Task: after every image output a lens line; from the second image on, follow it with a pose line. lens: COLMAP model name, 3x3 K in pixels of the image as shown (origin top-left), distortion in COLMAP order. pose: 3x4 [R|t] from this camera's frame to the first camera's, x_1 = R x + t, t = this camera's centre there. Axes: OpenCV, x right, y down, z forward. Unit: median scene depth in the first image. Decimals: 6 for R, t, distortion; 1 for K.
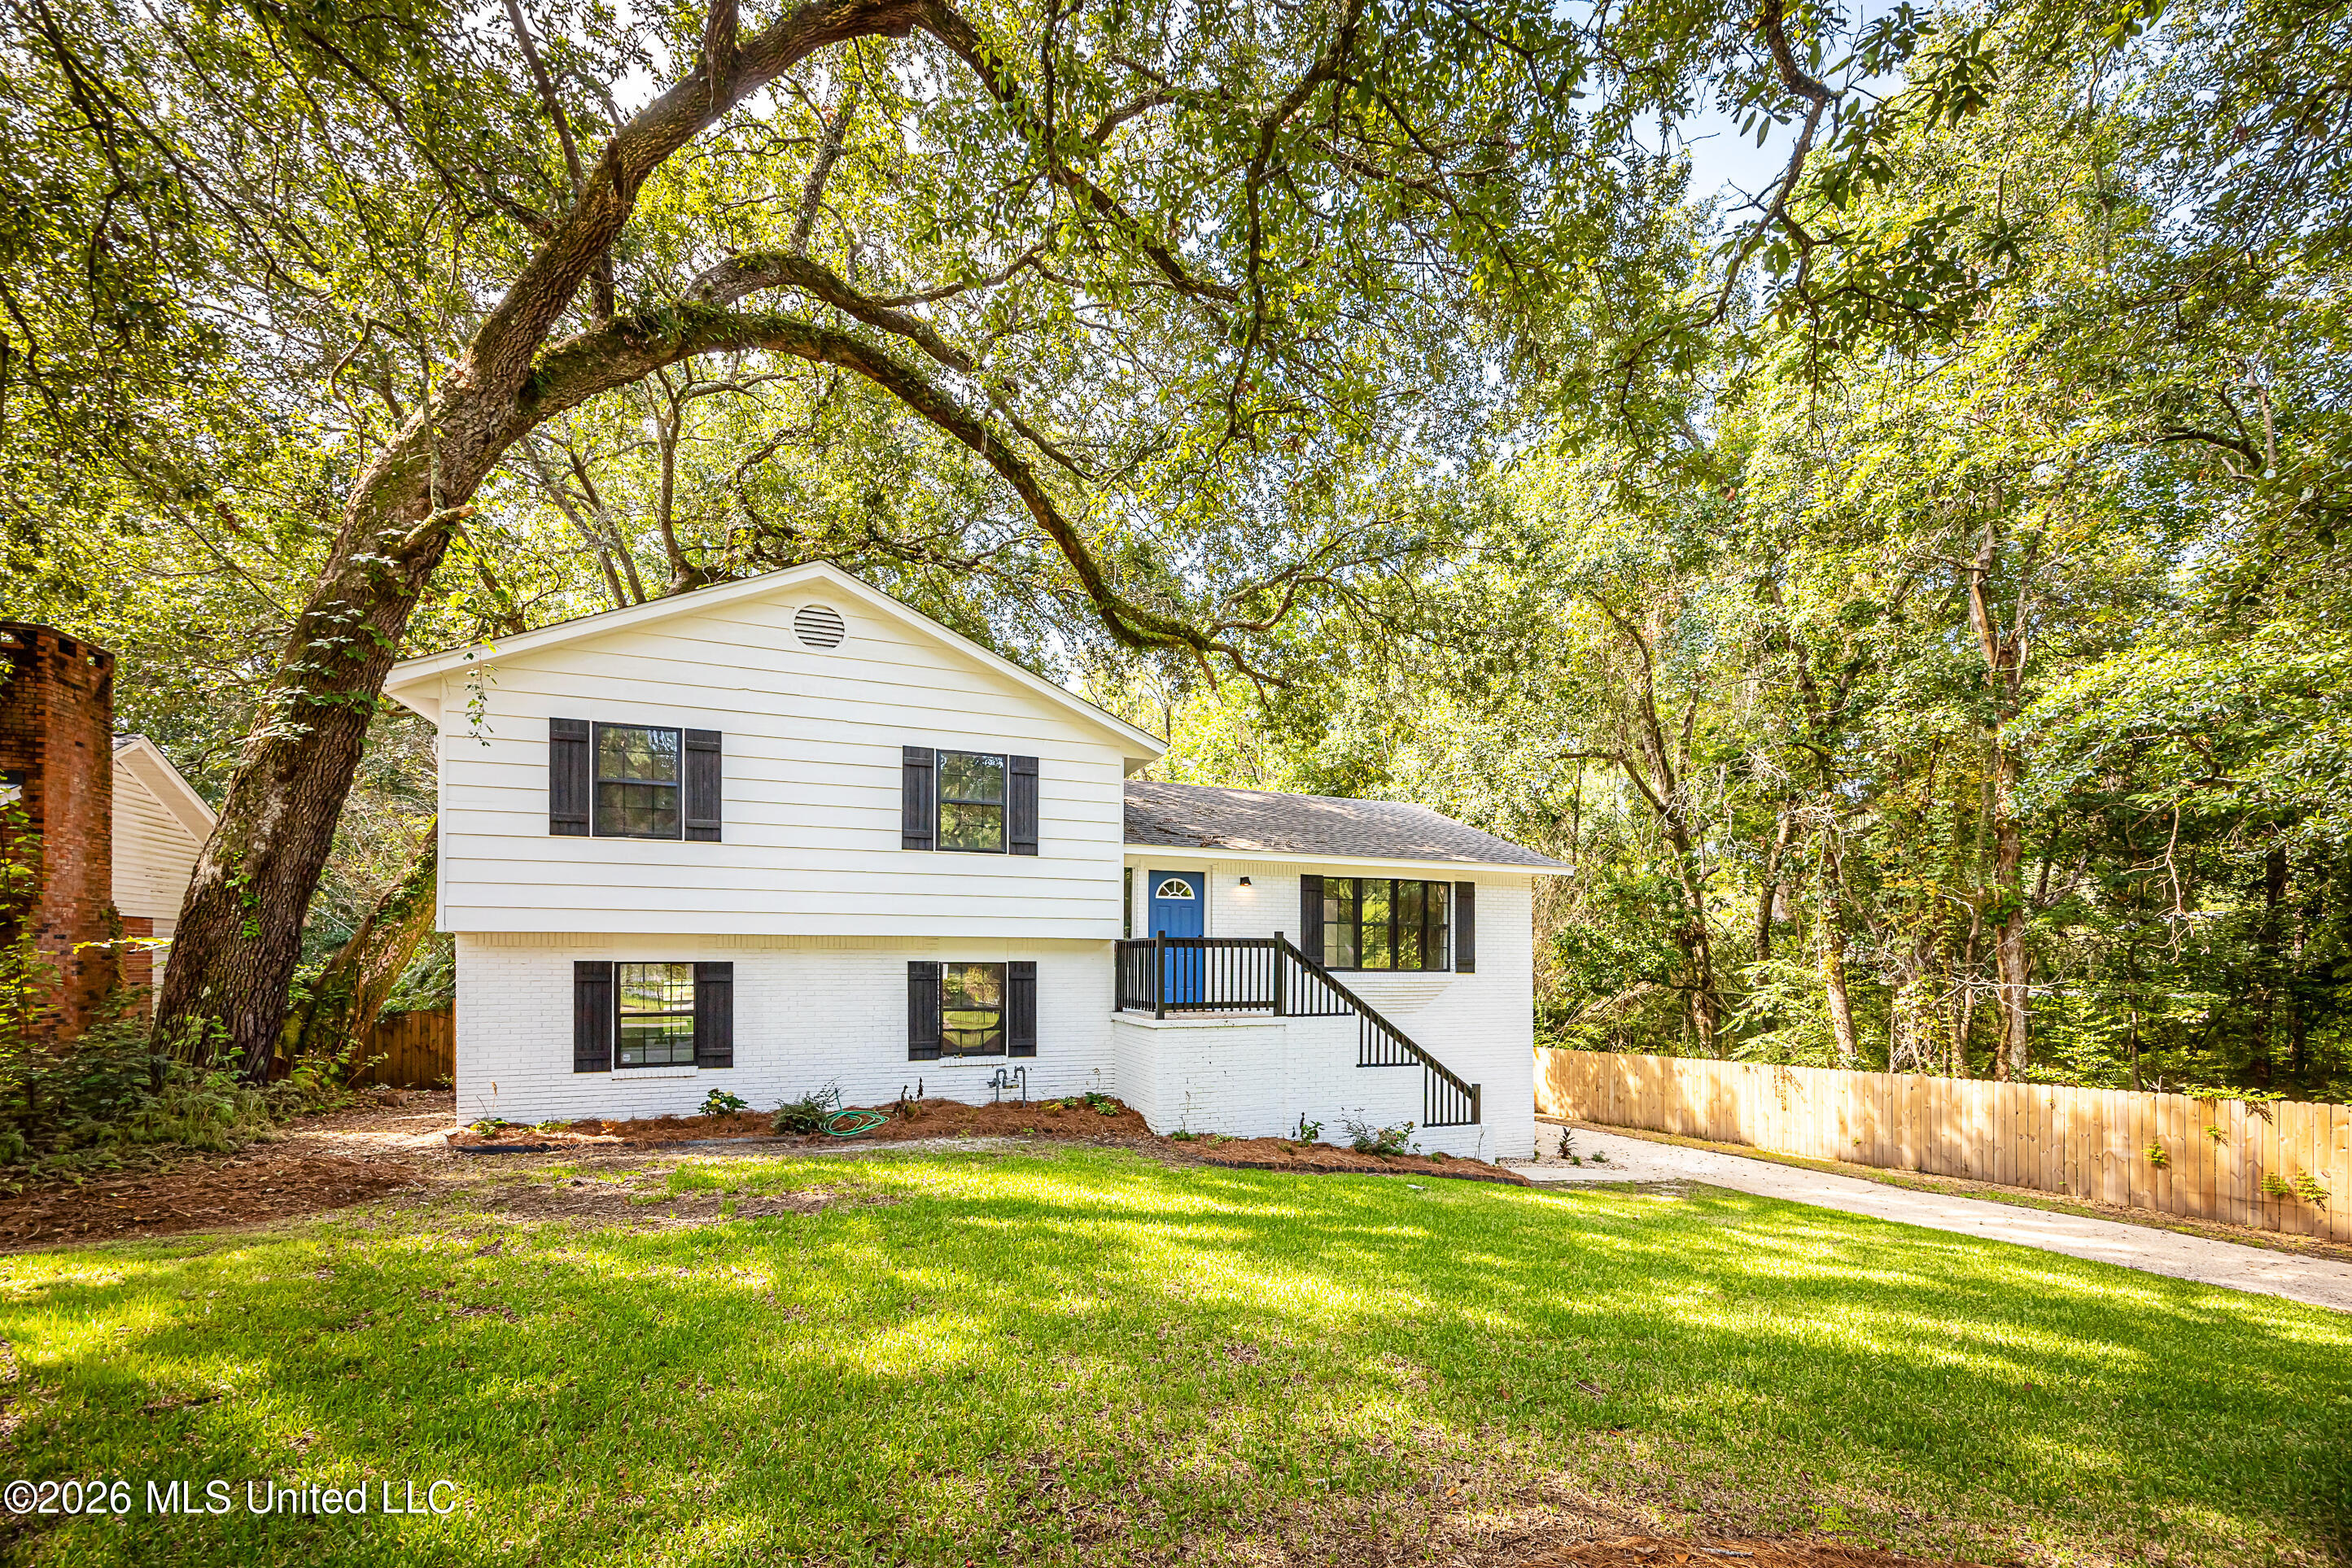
lens RADIAL K [[983.1, 0, 1188.0], [0, 983.1, 935.3], [0, 0, 1]] dist [0.000327, 0.000155]
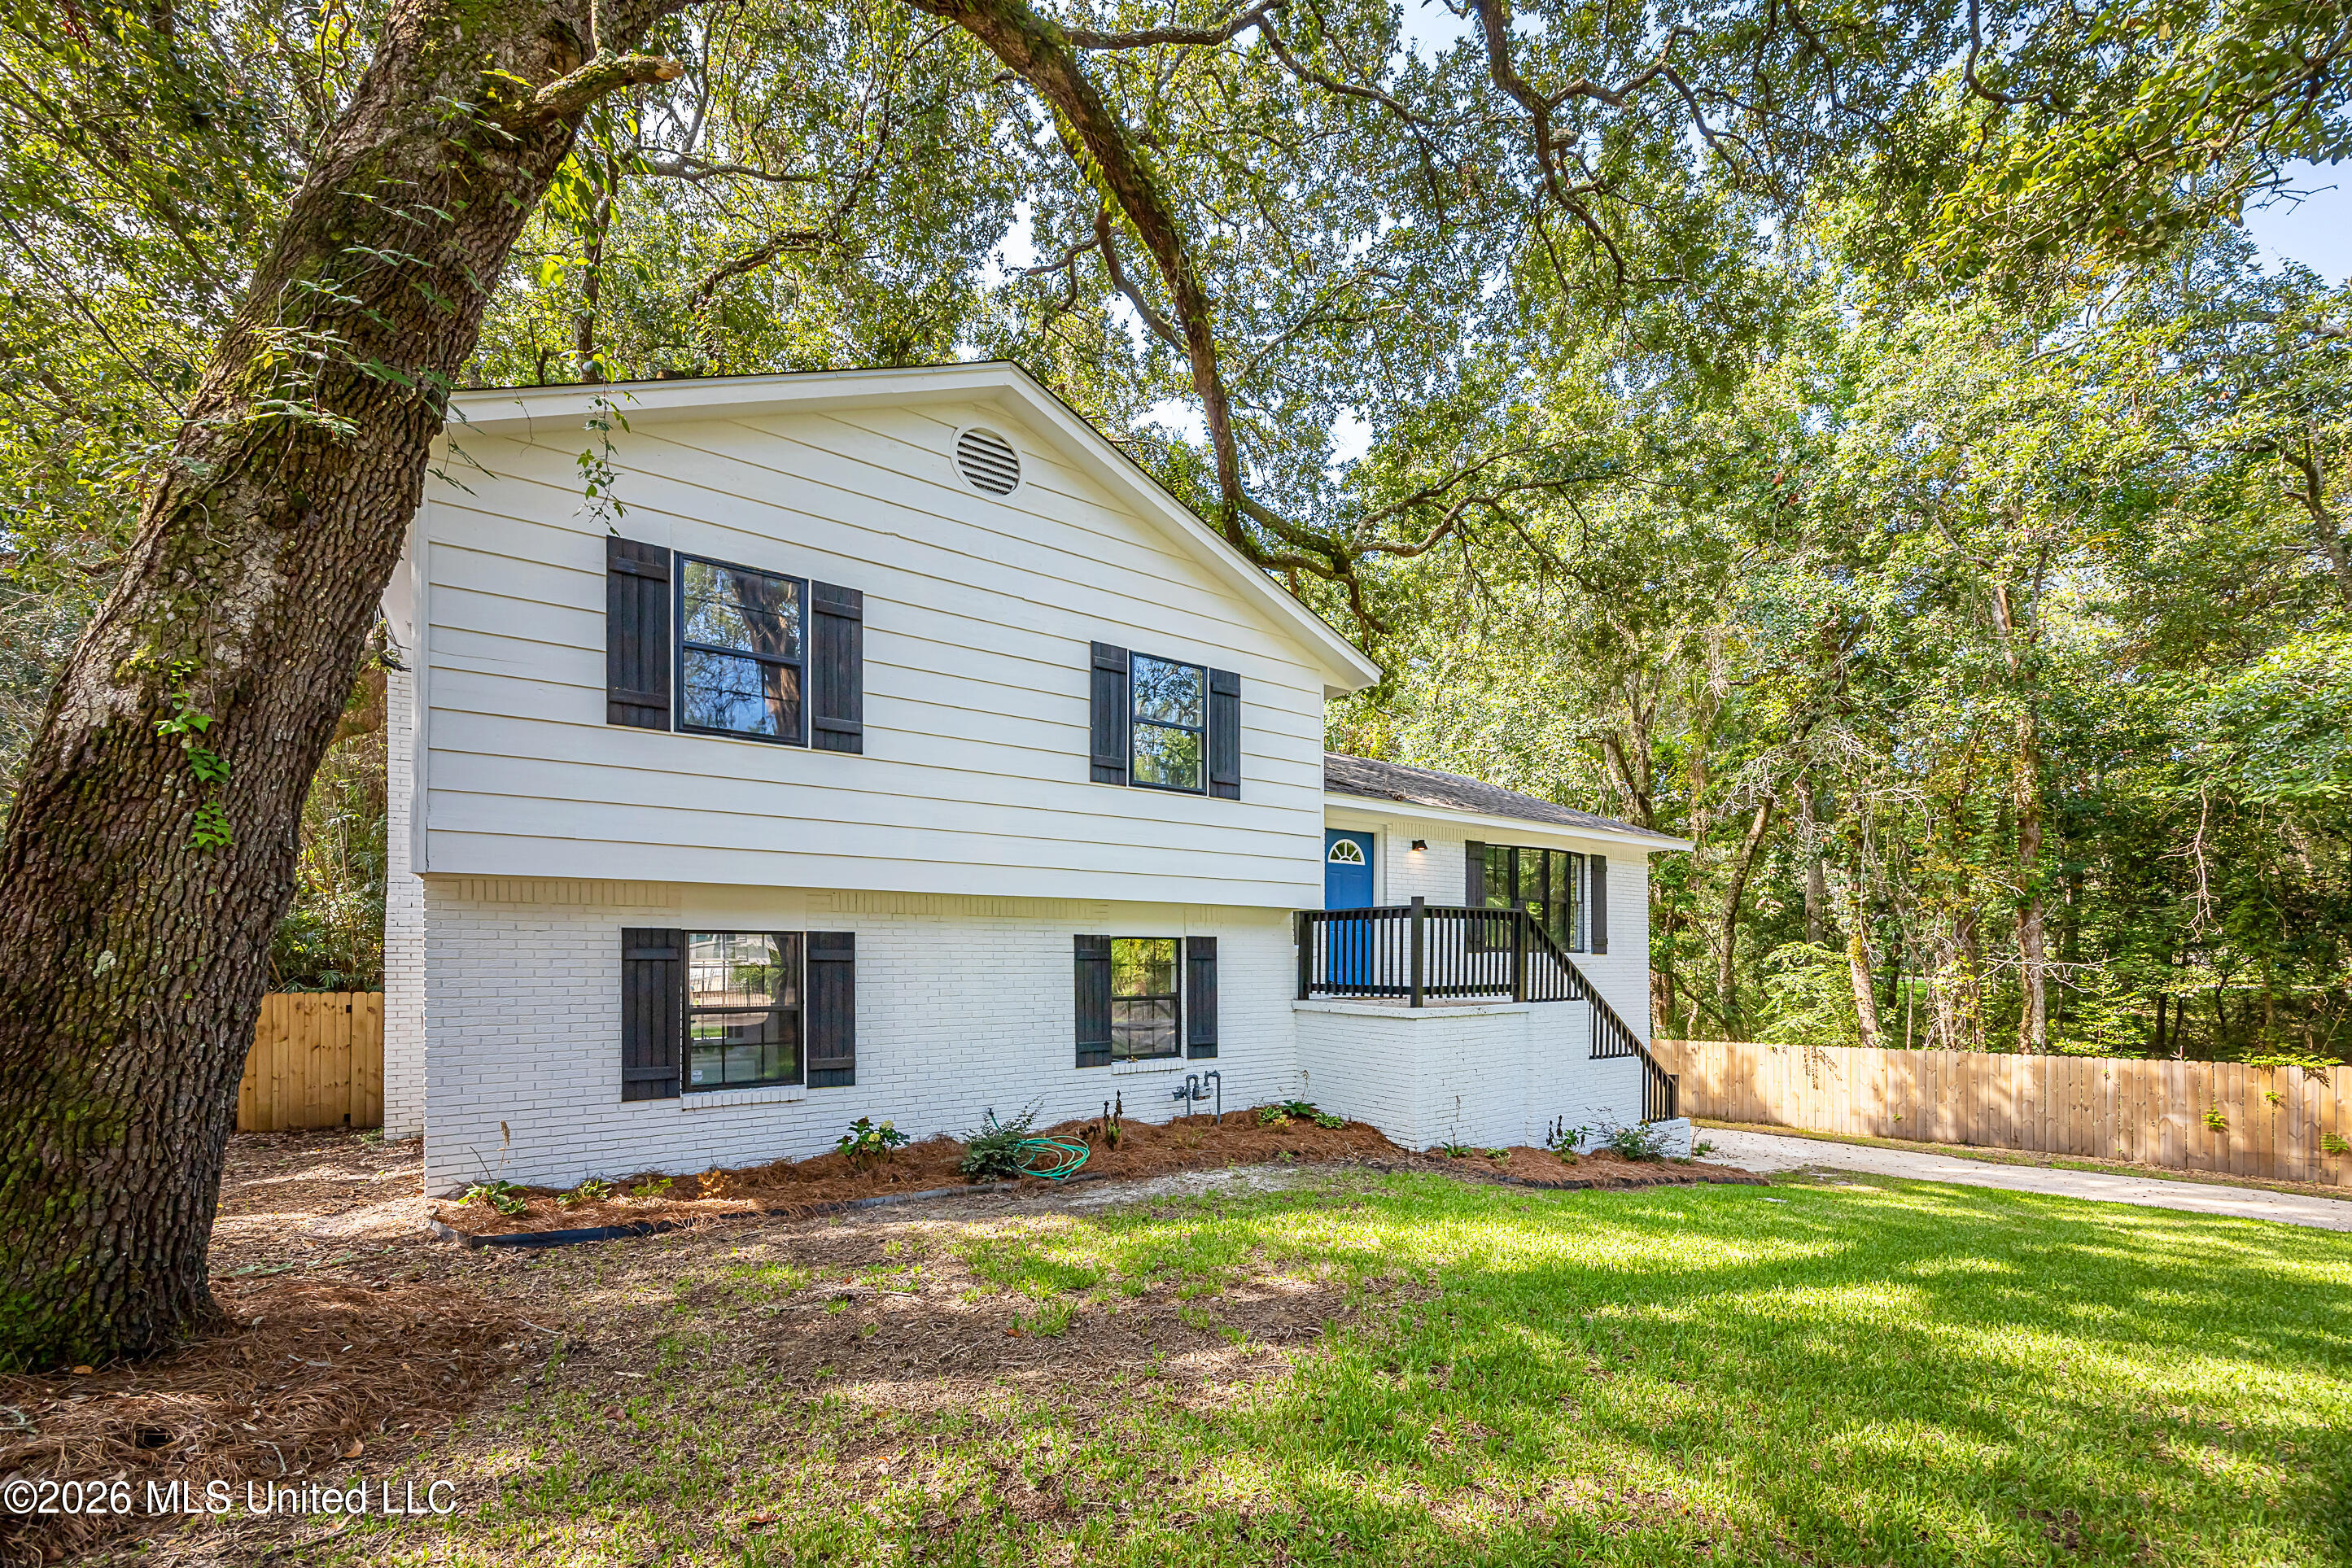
lens RADIAL K [[977.6, 0, 1260.3], [0, 977.6, 911.3], [0, 0, 1]] dist [-0.000953, -0.000002]
pose [[0.965271, 0.011848, 0.260981, -0.363065], [-0.007444, 0.999813, -0.017858, 0.023235], [-0.261144, 0.015295, 0.965179, 0.258754]]
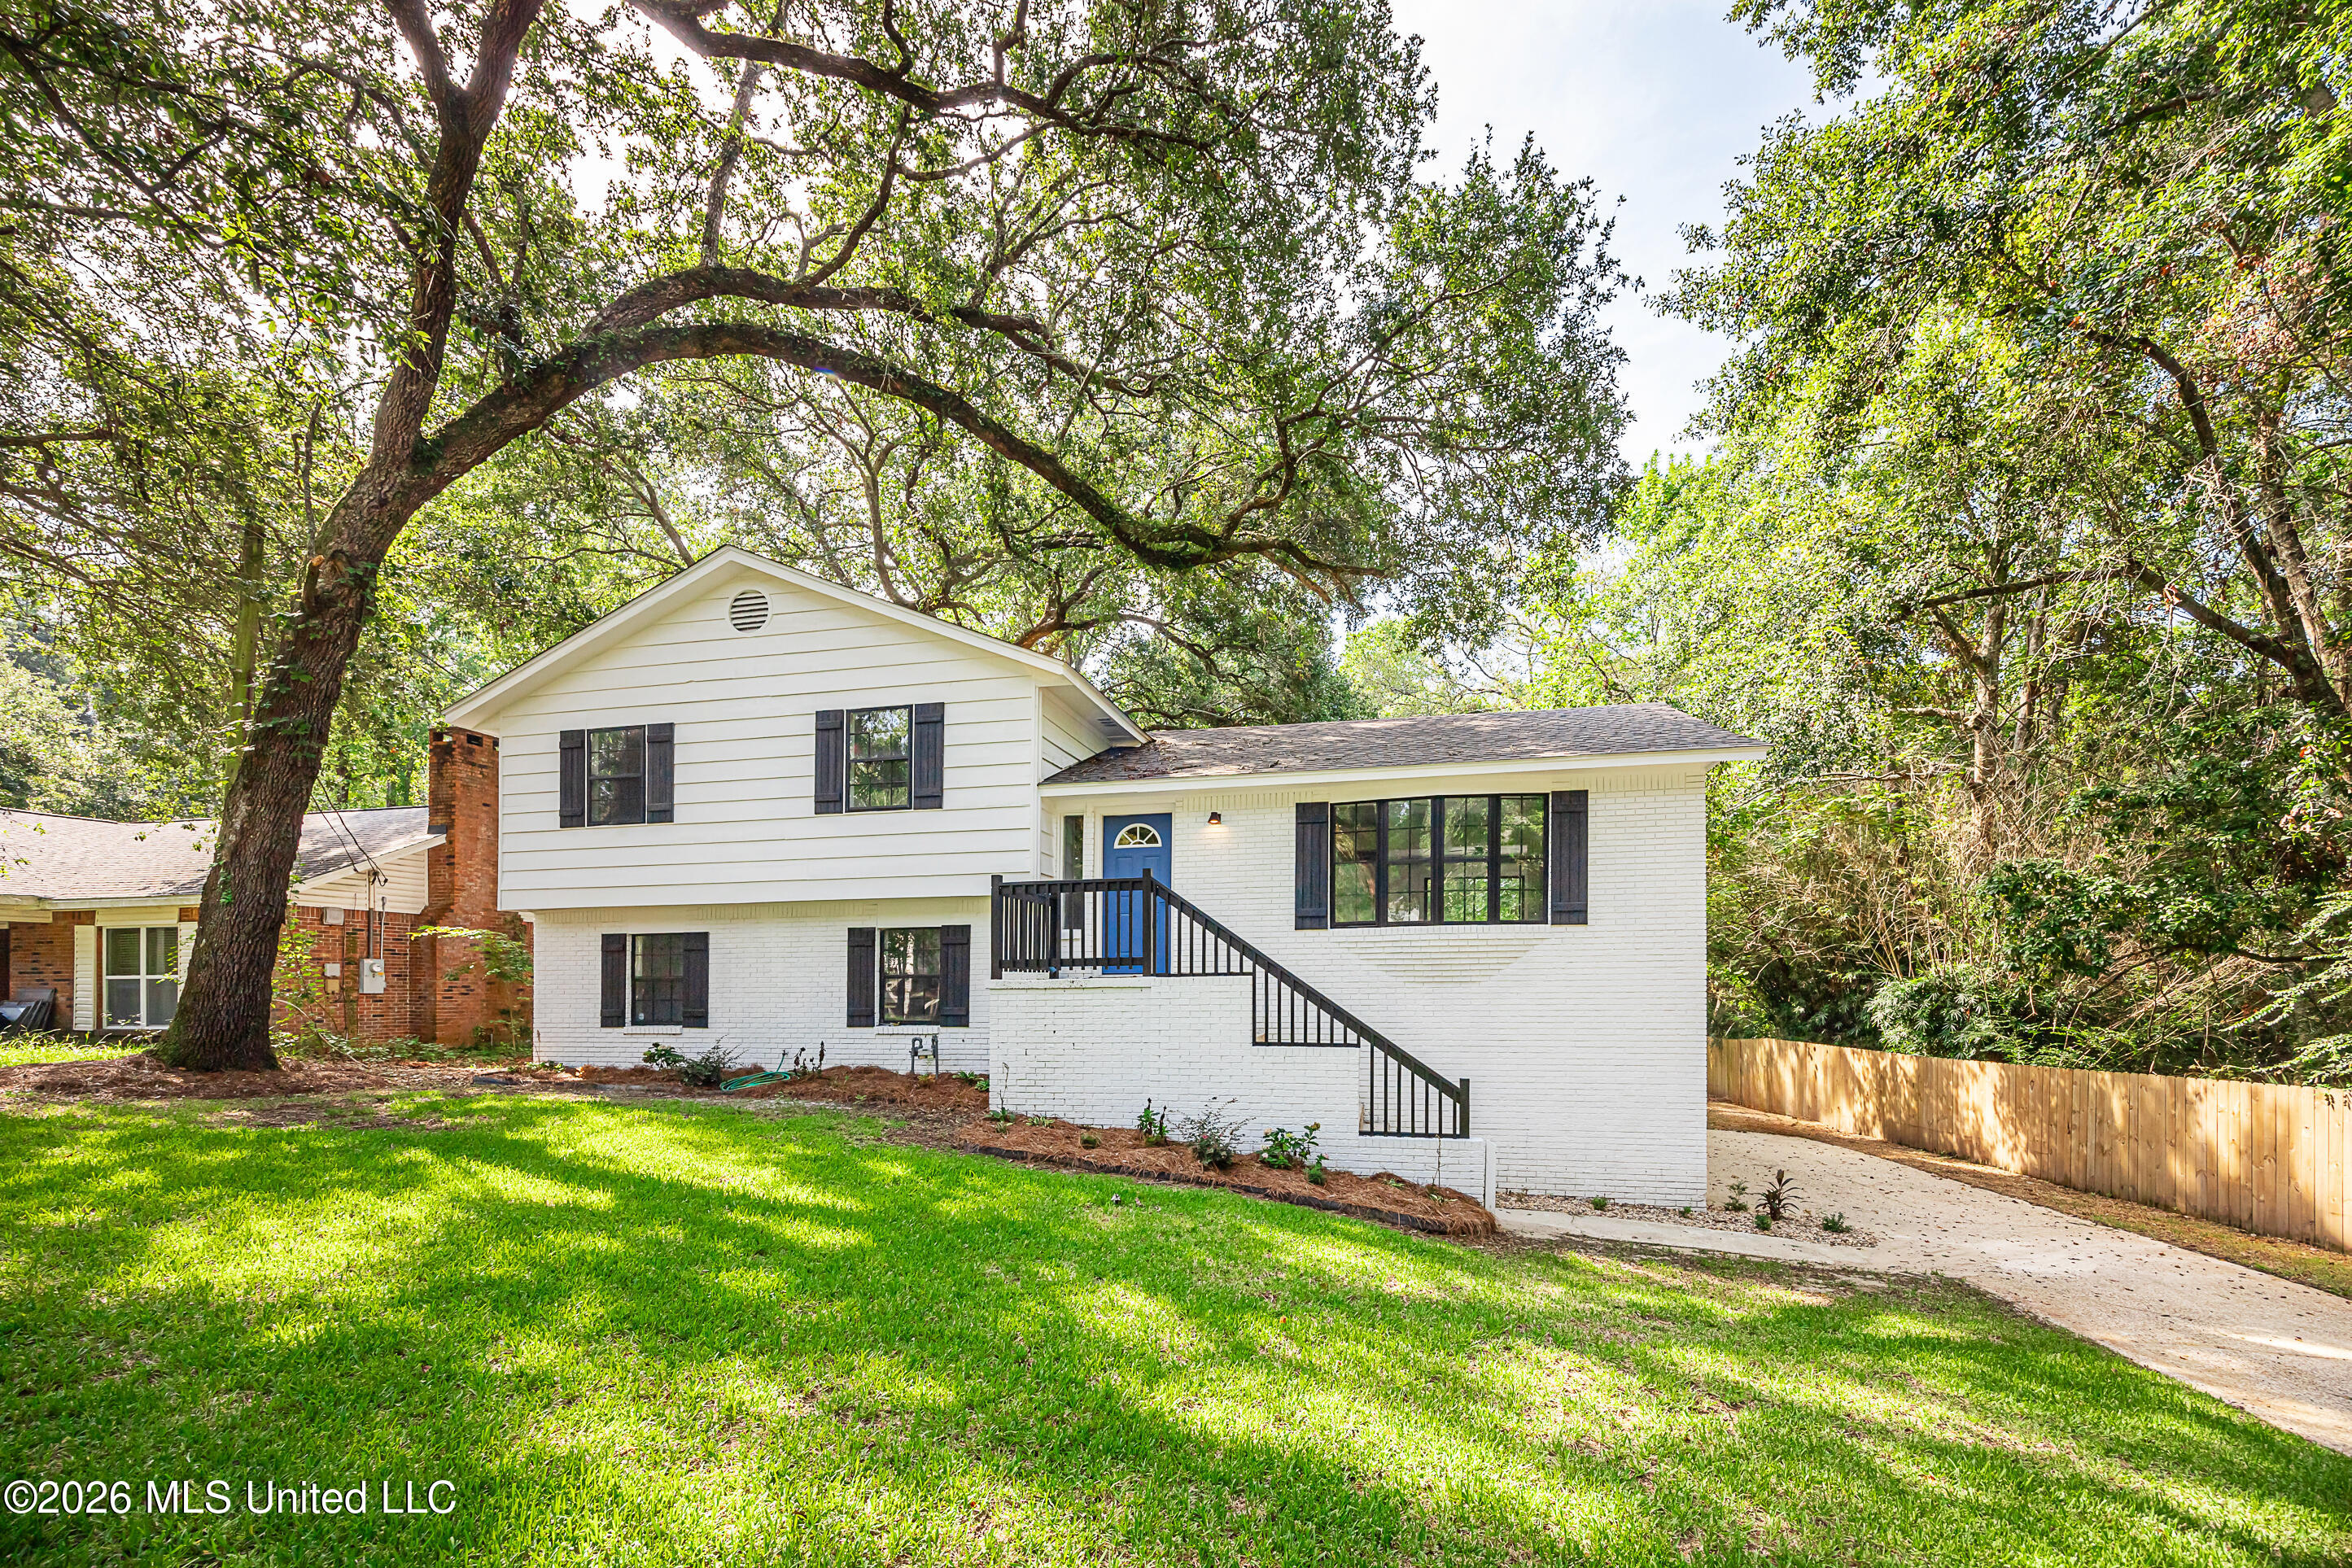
lens RADIAL K [[964.3, 0, 1271.7], [0, 964.3, 945.0], [0, 0, 1]] dist [-0.000279, 0.000203]
pose [[0.829501, -0.040225, -0.557054, 0.658811], [0.025970, 0.999102, -0.033473, 0.094044], [0.557901, 0.013299, 0.829801, 0.447780]]
